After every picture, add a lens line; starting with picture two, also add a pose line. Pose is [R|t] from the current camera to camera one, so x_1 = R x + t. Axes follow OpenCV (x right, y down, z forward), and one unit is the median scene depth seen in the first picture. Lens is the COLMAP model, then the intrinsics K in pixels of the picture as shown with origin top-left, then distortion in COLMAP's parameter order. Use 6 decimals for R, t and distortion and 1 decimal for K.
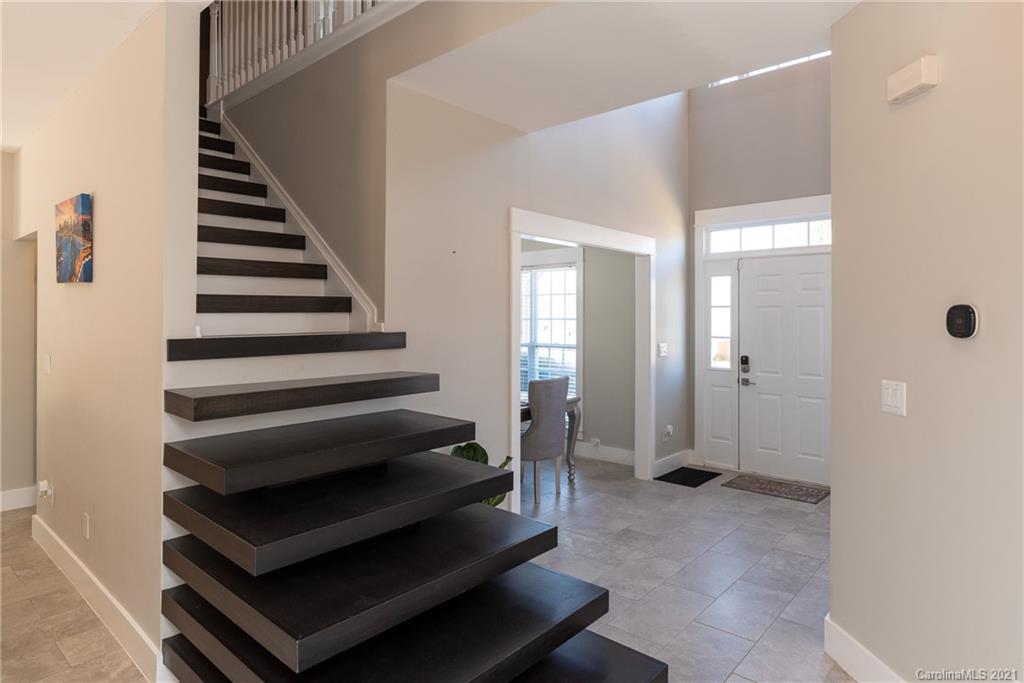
lens RADIAL K [[590.7, 0, 514.9], [0, 590.7, 310.1], [0, 0, 1]] dist [-0.023159, -0.000247]
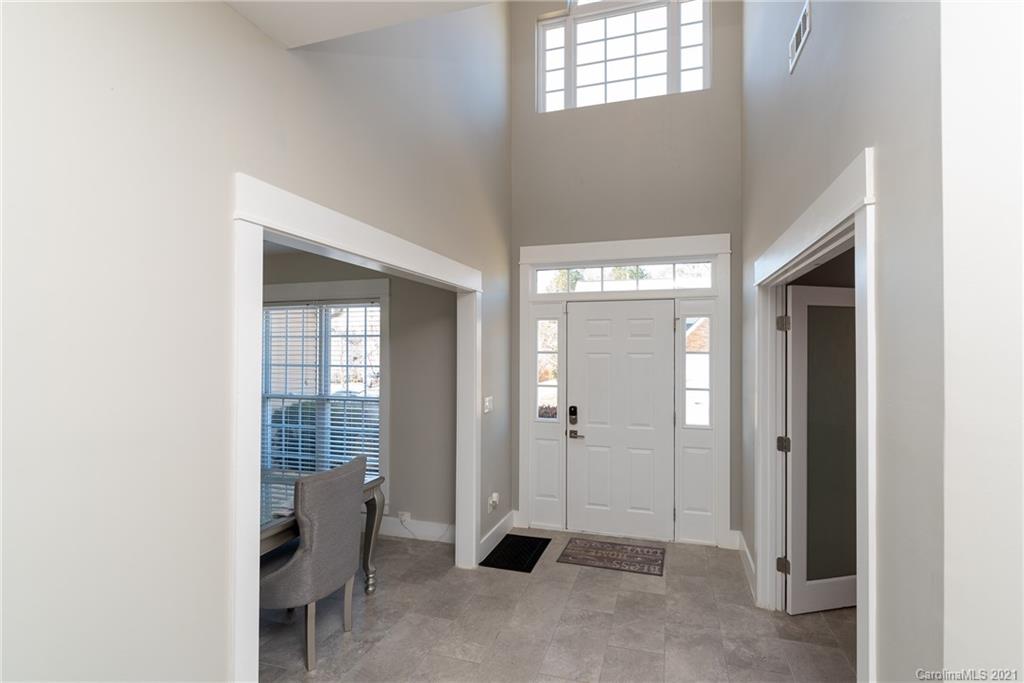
lens RADIAL K [[446.4, 0, 551.3], [0, 446.4, 342.0], [0, 0, 1]] dist [0.001050, 0.000131]
pose [[0.895275, 0.005840, 0.445476, 0.046536], [-0.003991, 0.999979, -0.005089, -0.019731], [-0.445496, 0.002778, 0.895280, 0.388354]]
